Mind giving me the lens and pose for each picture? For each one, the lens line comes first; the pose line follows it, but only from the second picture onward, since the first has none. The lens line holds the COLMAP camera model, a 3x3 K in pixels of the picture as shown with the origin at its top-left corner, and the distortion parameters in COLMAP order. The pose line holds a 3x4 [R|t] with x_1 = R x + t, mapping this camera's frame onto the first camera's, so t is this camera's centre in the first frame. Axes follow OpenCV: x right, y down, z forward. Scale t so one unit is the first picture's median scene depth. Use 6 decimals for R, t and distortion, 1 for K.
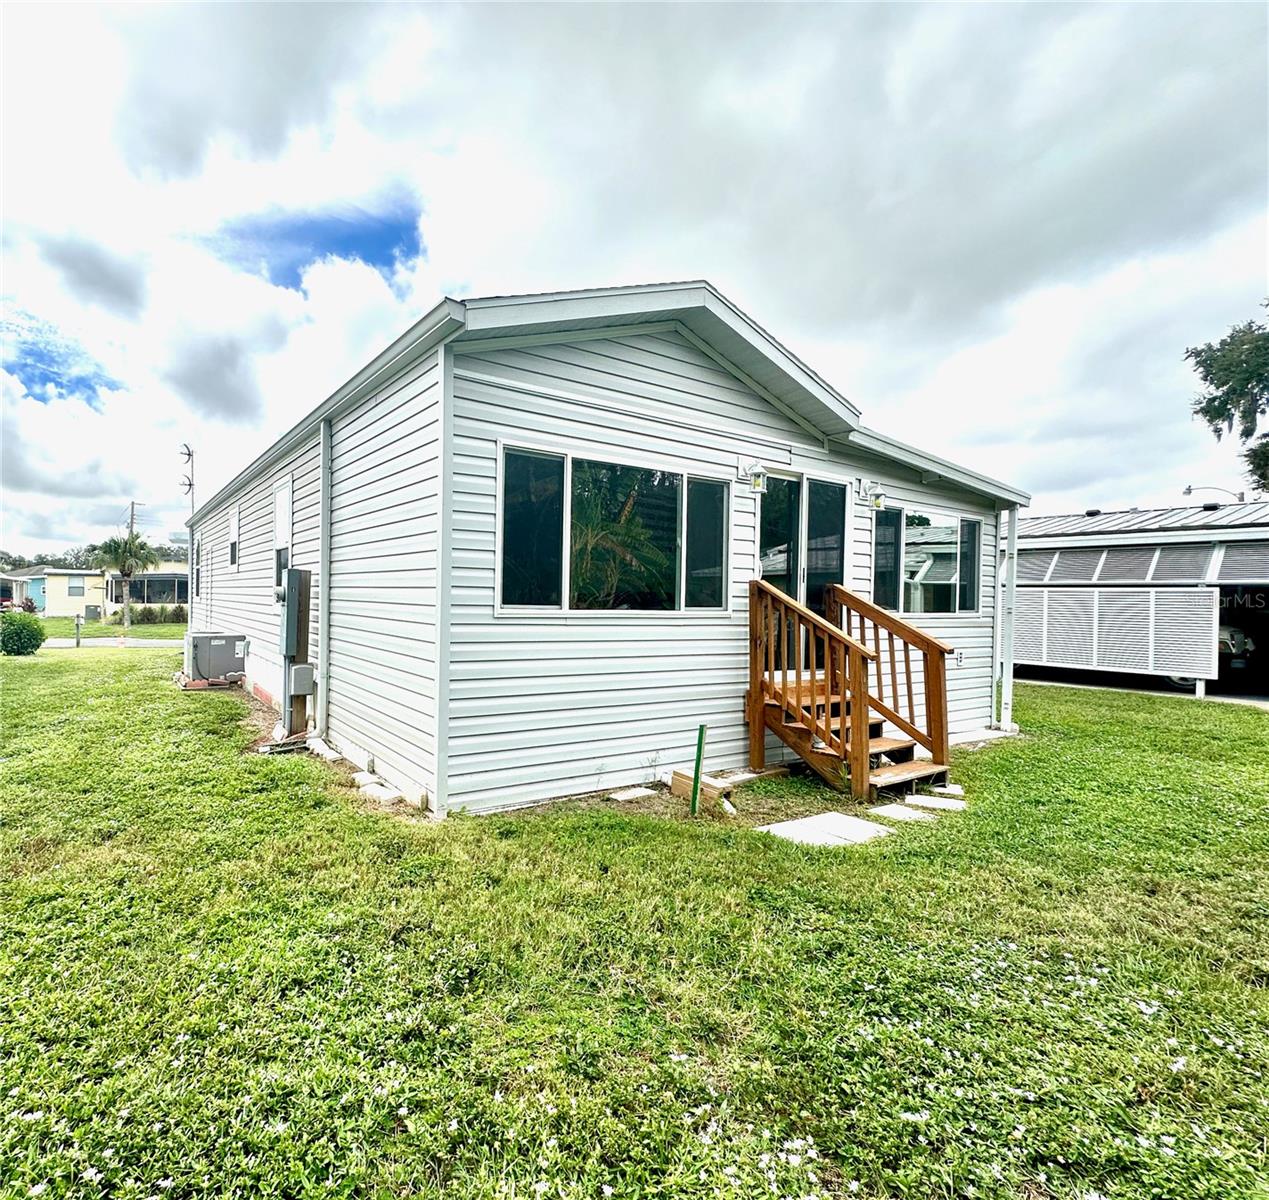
lens RADIAL K [[740.6, 0, 634.5], [0, 740.6, 600.0], [0, 0, 1]] dist [0.001420, 0.000088]
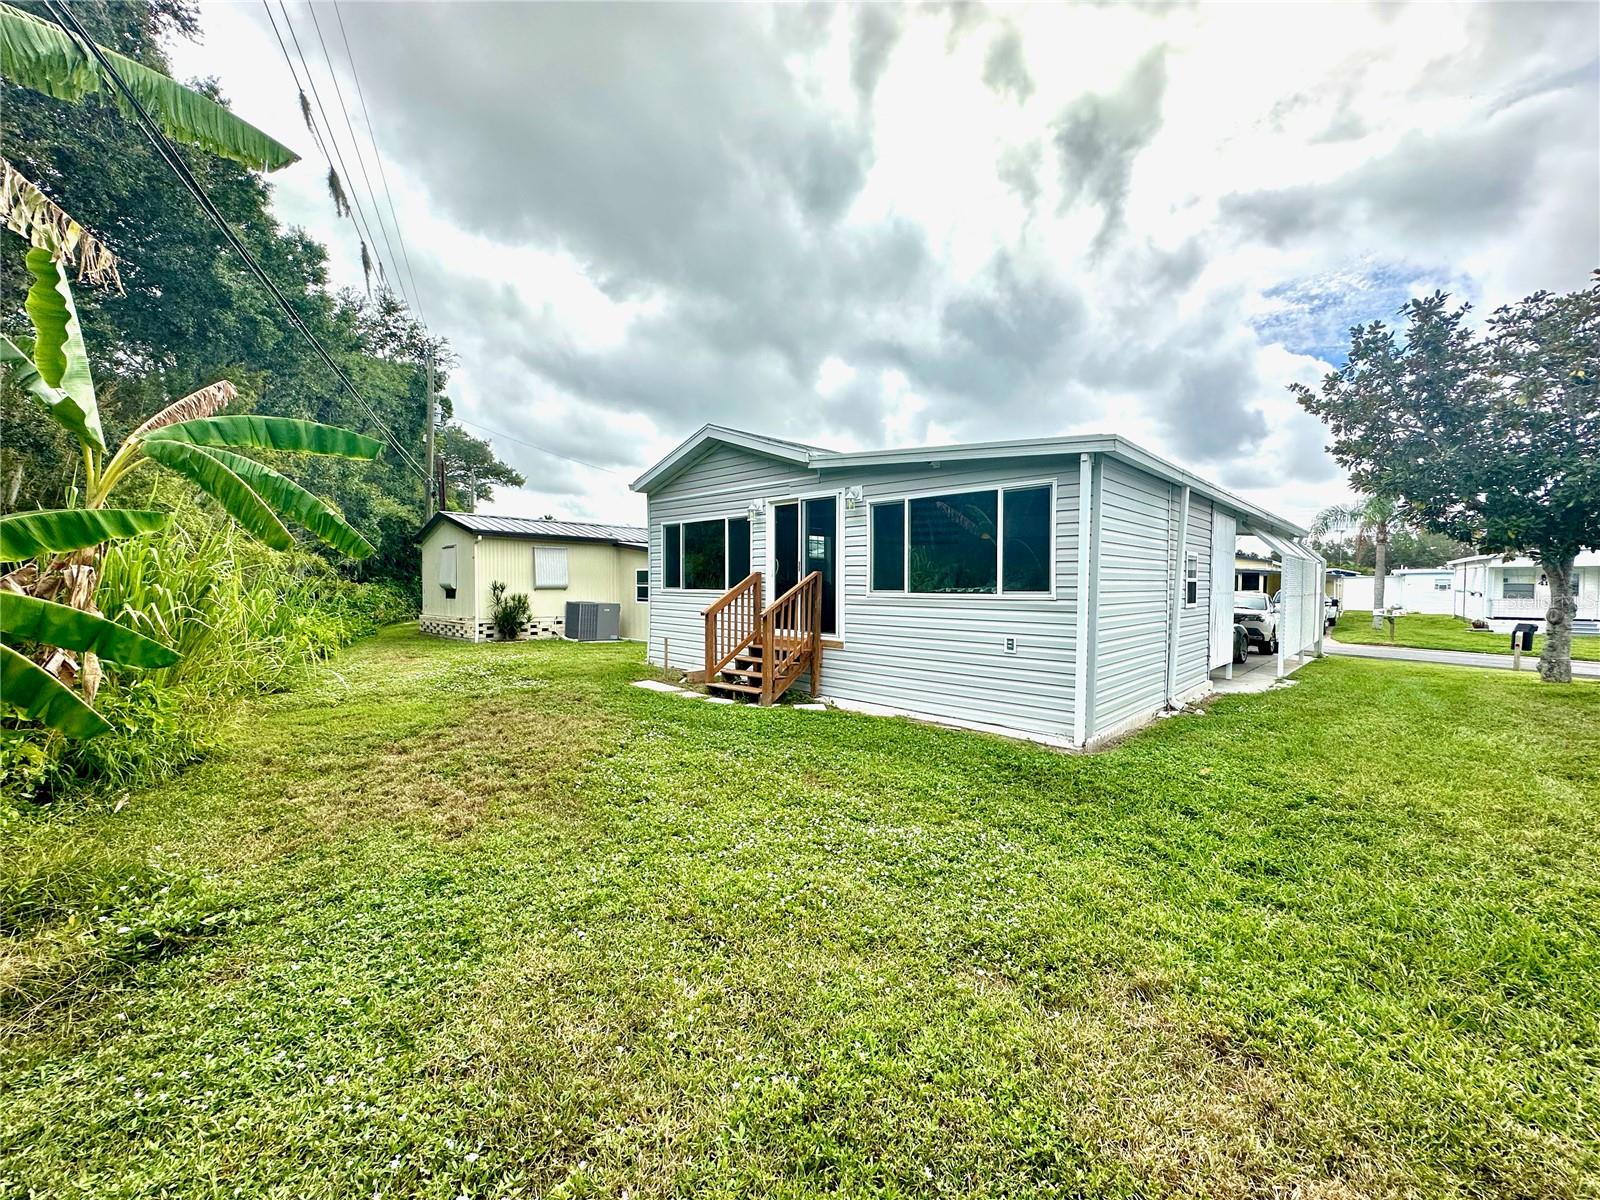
lens RADIAL K [[641.3, 0, 800.0], [0, 641.3, 600.0], [0, 0, 1]] dist [0.000591, 0.000055]
pose [[0.187738, 0.008051, -0.982186, 1.492547], [-0.000862, 0.999967, 0.008032, 0.023212], [0.982219, -0.000661, 0.187739, 0.762912]]
